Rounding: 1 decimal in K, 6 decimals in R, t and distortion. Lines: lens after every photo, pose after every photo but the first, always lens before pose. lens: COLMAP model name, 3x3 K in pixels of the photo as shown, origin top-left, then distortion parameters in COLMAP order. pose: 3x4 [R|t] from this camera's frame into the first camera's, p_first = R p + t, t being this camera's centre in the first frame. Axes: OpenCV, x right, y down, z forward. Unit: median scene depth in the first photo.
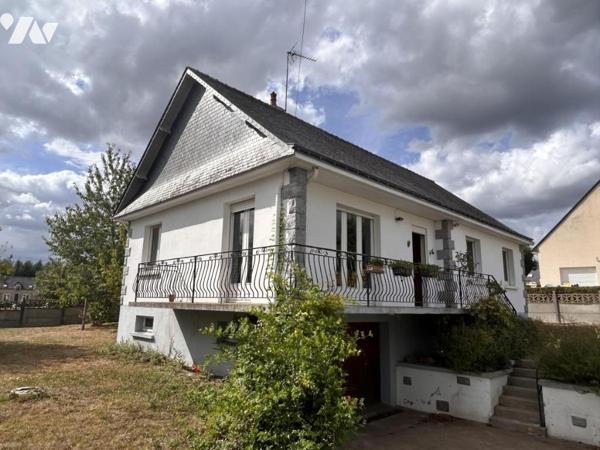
lens RADIAL K [[405.6, 0, 299.6], [0, 405.6, 218.8], [0, 0, 1]] dist [-0.001033, 0.000360]
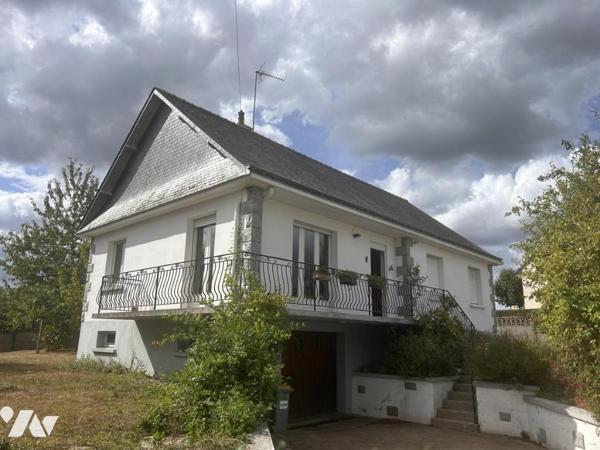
lens RADIAL K [[441.4, 0, 300.0], [0, 441.4, 225.0], [0, 0, 1]] dist [0.064971, -0.085523]
pose [[0.998880, 0.007255, 0.046748, 0.052105], [-0.005583, 0.999343, -0.035798, 0.017816], [-0.046977, 0.035496, 0.998265, -0.165033]]
